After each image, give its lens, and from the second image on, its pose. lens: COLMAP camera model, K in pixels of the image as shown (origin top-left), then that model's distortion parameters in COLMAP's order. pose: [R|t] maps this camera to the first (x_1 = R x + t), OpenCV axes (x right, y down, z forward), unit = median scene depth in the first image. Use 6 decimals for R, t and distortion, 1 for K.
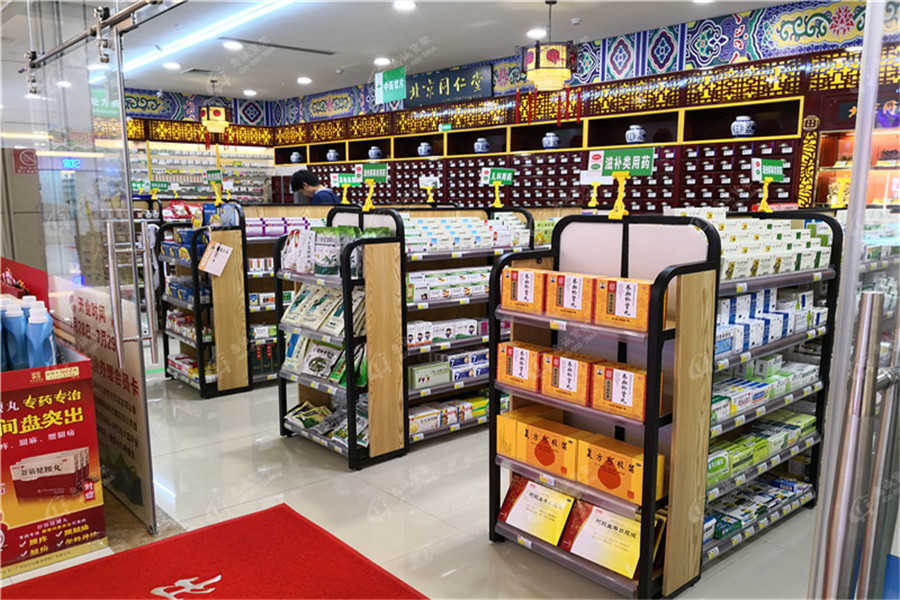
lens RADIAL K [[698.4, 0, 452.9], [0, 698.4, 304.3], [0, 0, 1]] dist [0.024735, -0.052018]
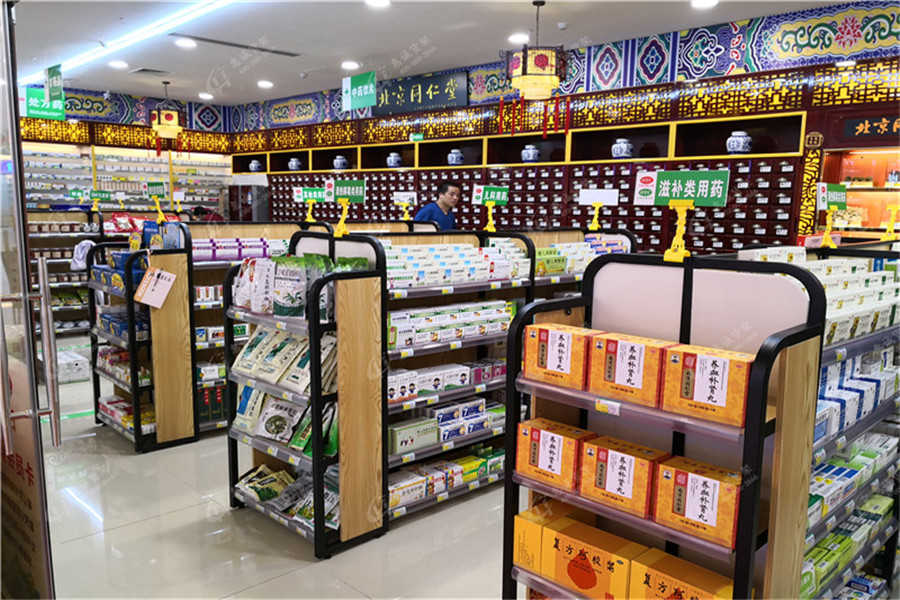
lens RADIAL K [[698.4, 0, 451.7], [0, 698.4, 302.6], [0, 0, 1]] dist [0.024735, -0.052018]
pose [[0.998548, 0.006736, 0.053452, -0.024637], [-0.005875, 0.999851, -0.016260, -0.031196], [-0.053554, 0.015922, 0.998438, 0.124263]]
